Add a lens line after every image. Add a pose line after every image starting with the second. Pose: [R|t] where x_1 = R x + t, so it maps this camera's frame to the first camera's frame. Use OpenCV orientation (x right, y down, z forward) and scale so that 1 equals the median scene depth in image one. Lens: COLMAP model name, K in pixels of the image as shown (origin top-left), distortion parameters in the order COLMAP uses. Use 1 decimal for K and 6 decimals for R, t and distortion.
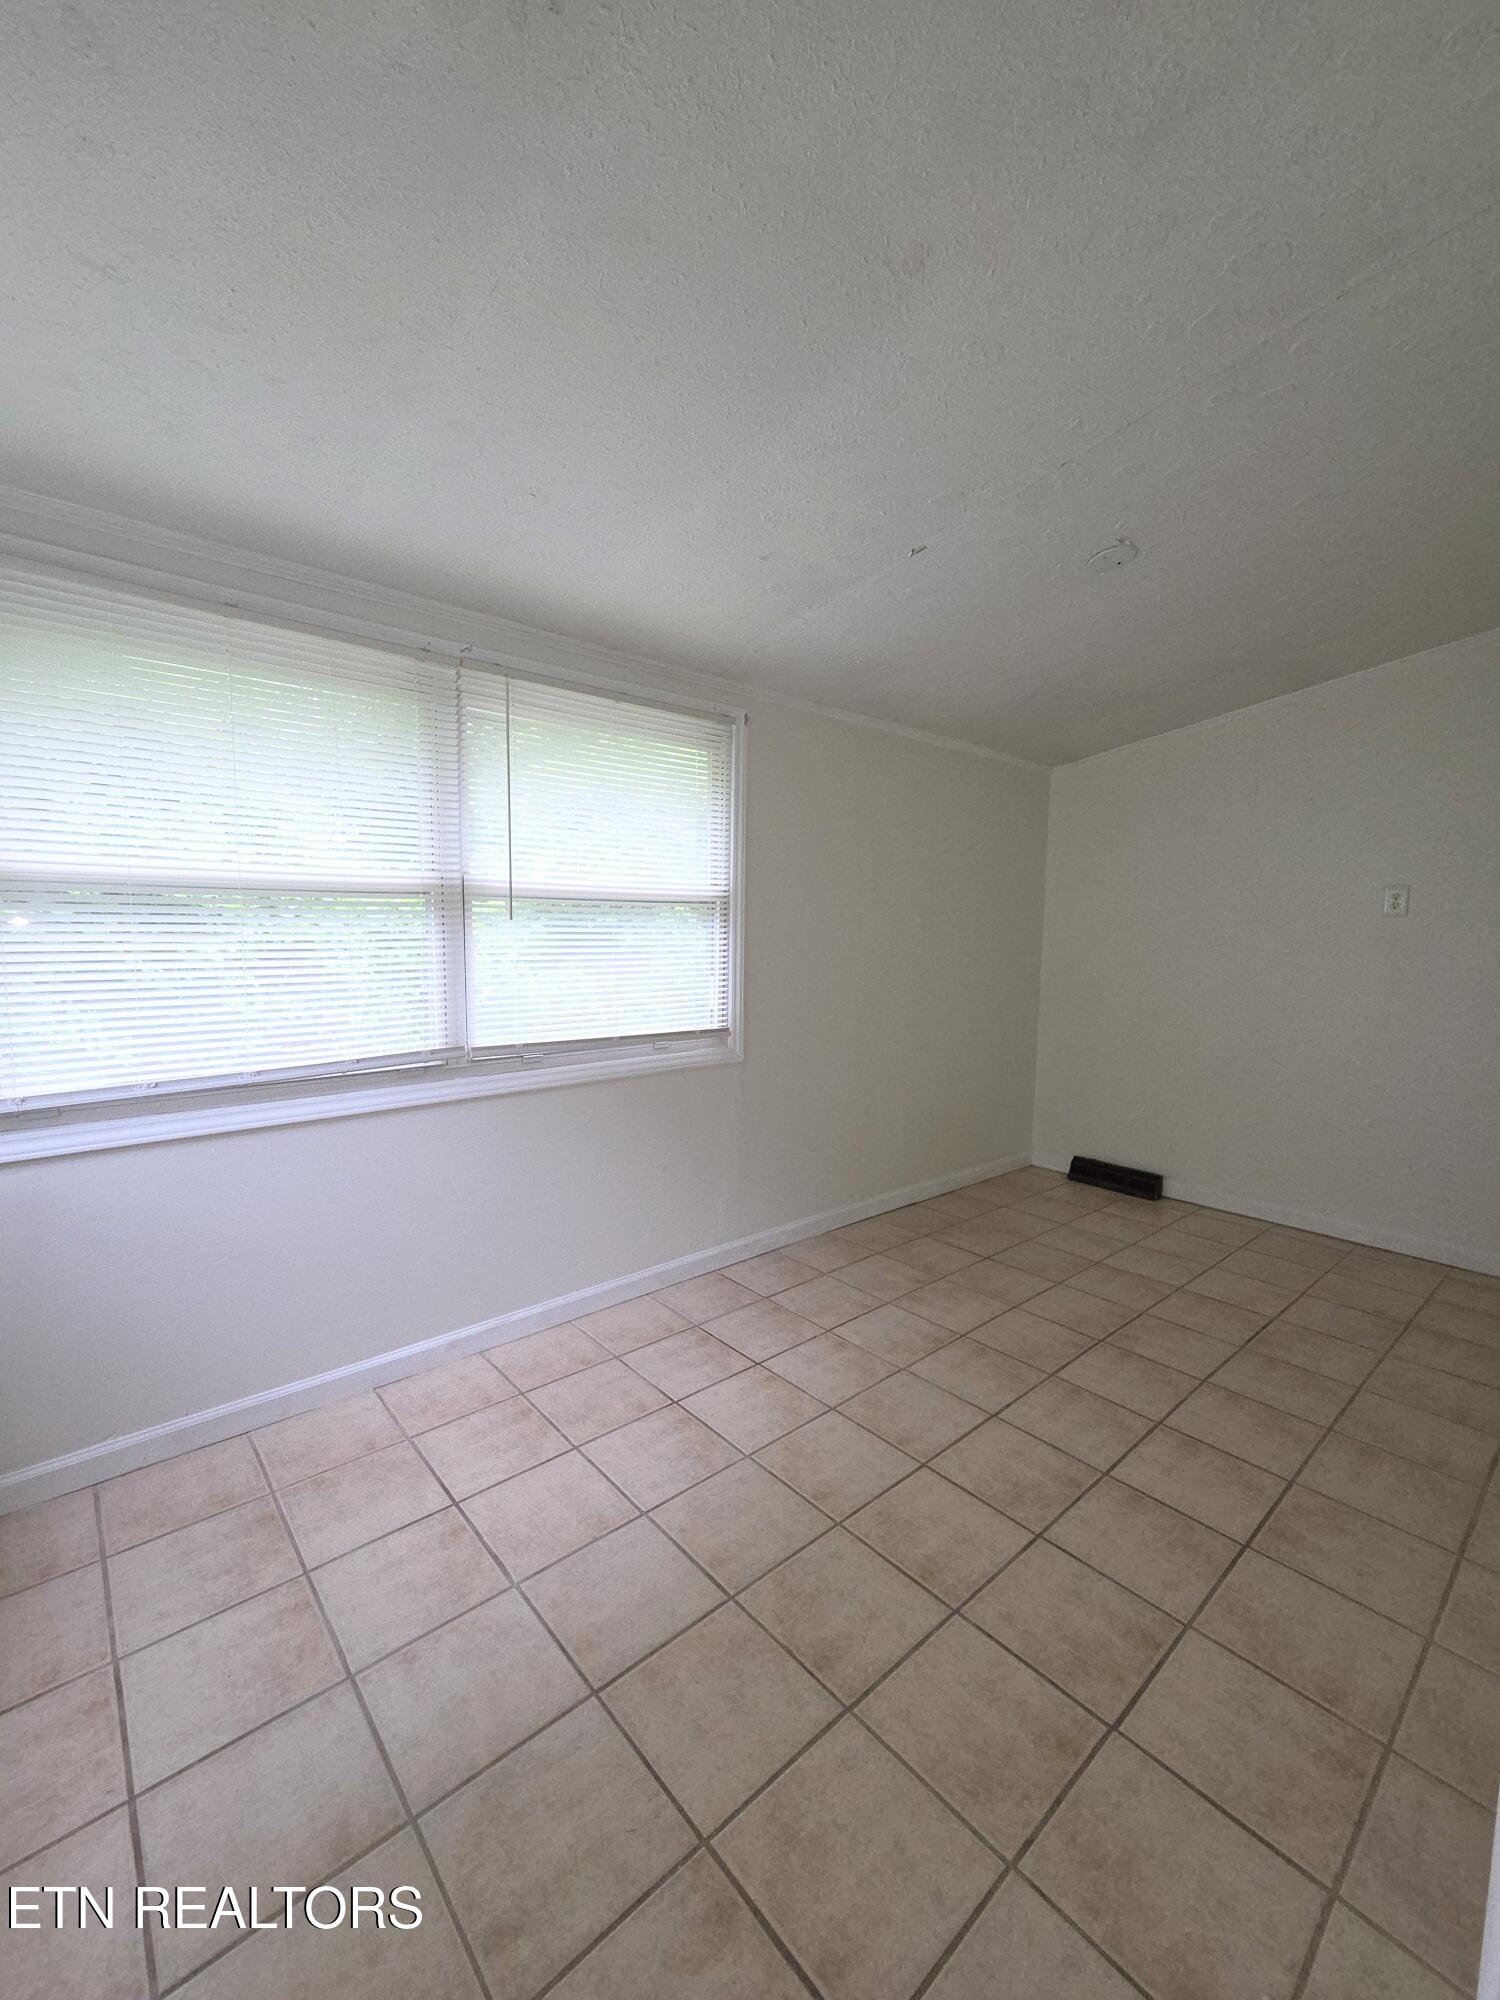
lens RADIAL K [[822.3, 0, 752.6], [0, 822.3, 1005.7], [0, 0, 1]] dist [0.002239, -0.000317]
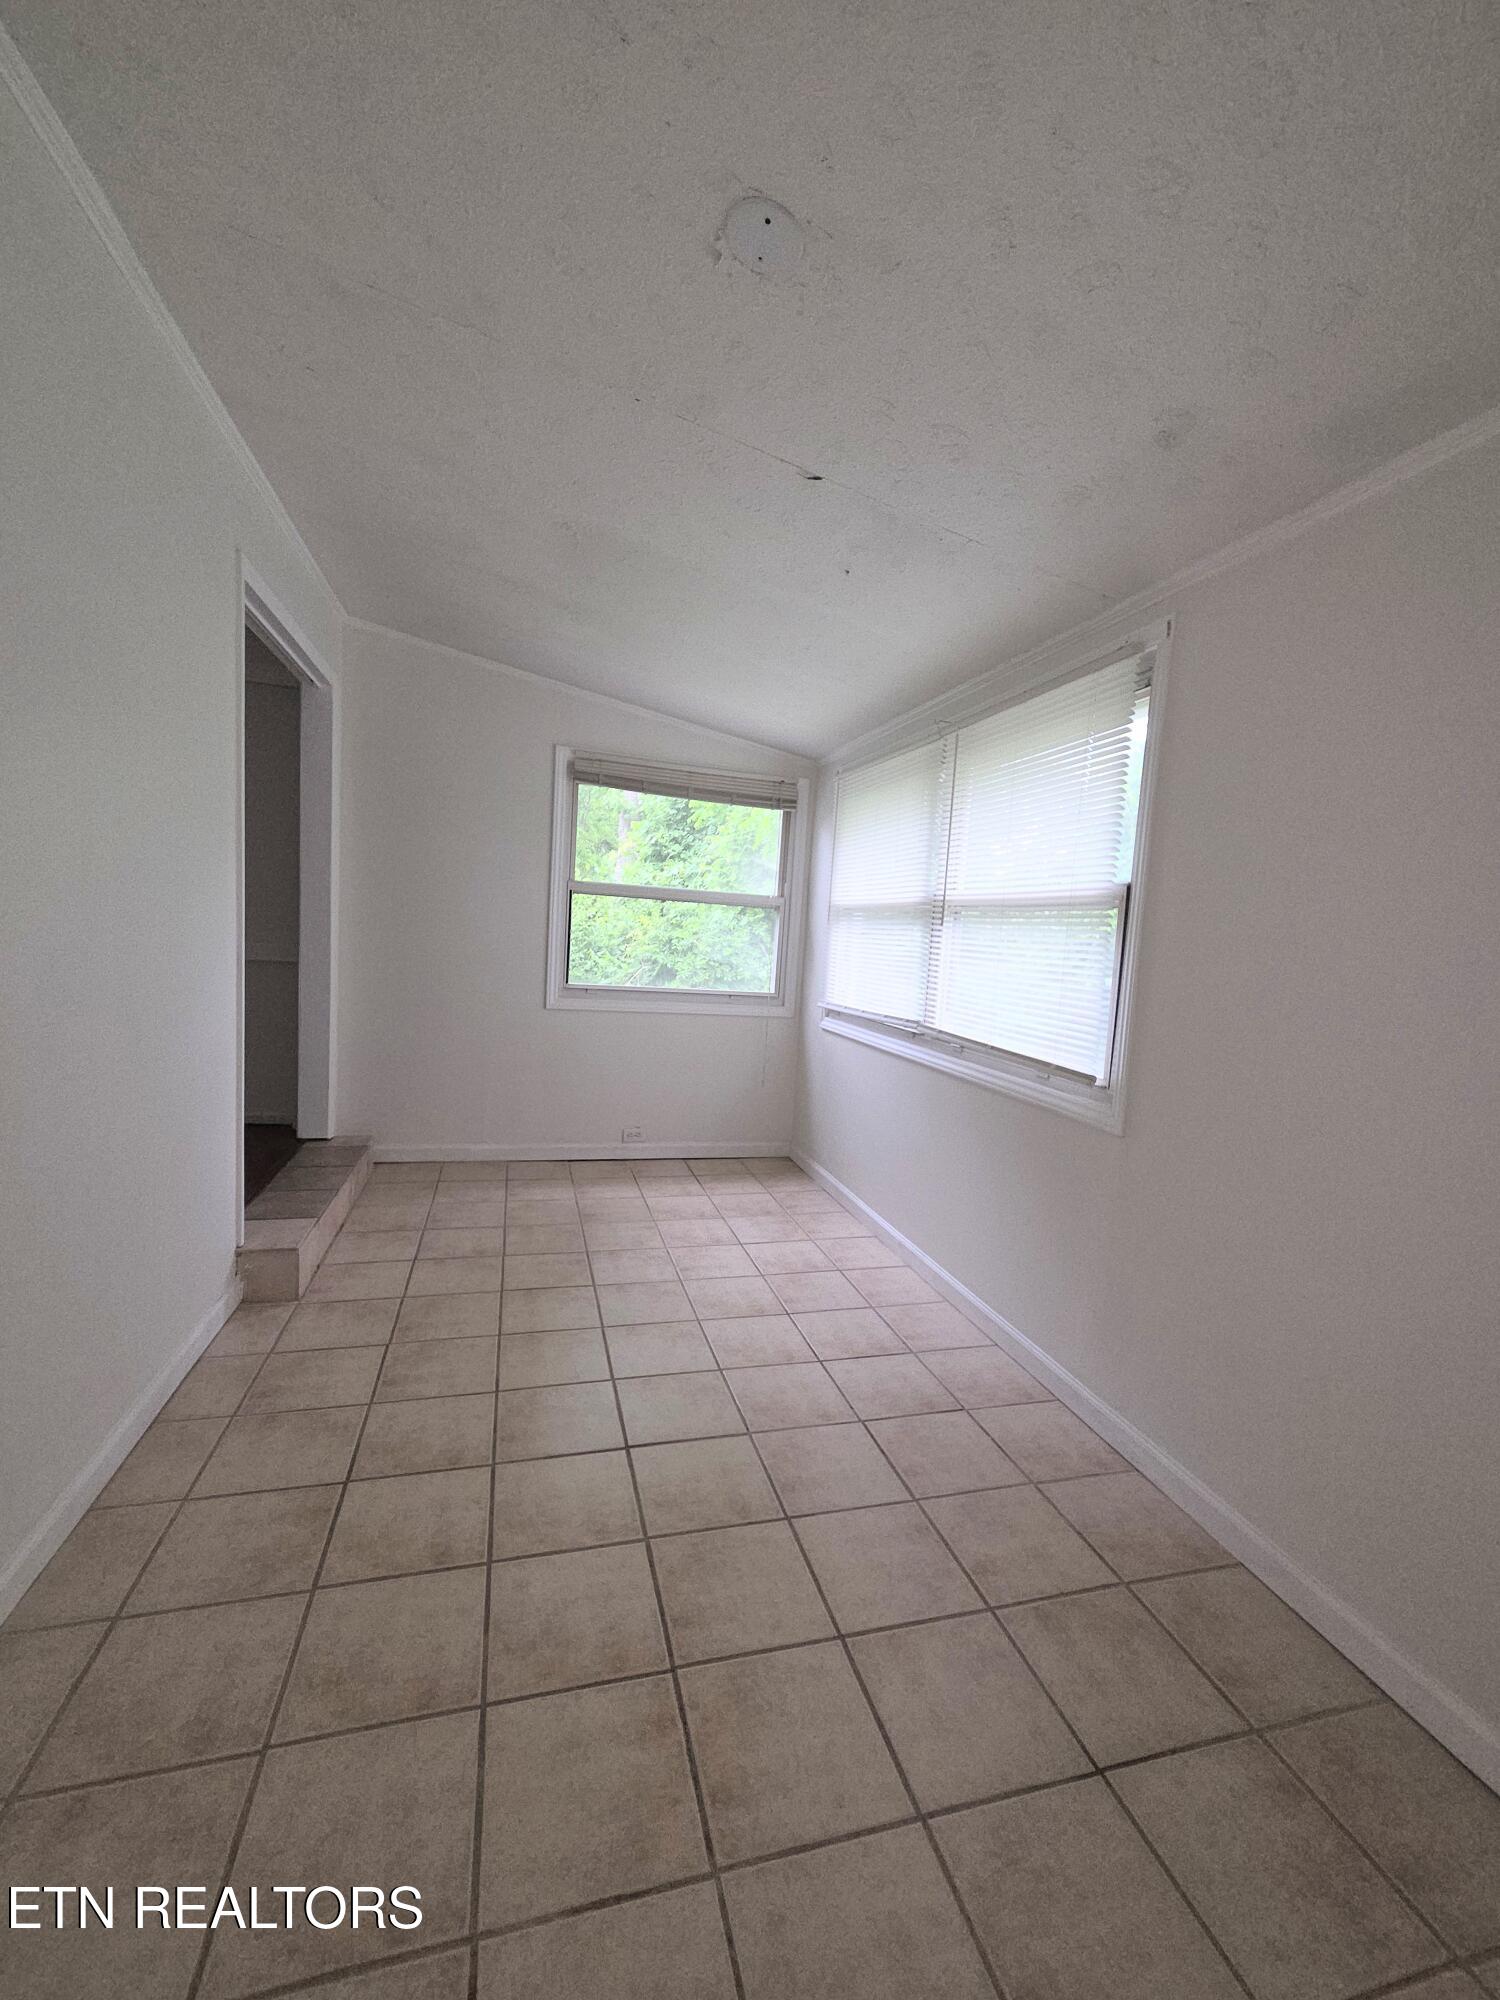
lens RADIAL K [[822.3, 0, 752.6], [0, 822.3, 1005.7], [0, 0, 1]] dist [0.002239, -0.000317]
pose [[-0.424254, 0.044798, -0.904434, 1.094816], [-0.160367, 0.979272, 0.123730, -0.109469], [0.891230, 0.197534, -0.408276, 1.492862]]
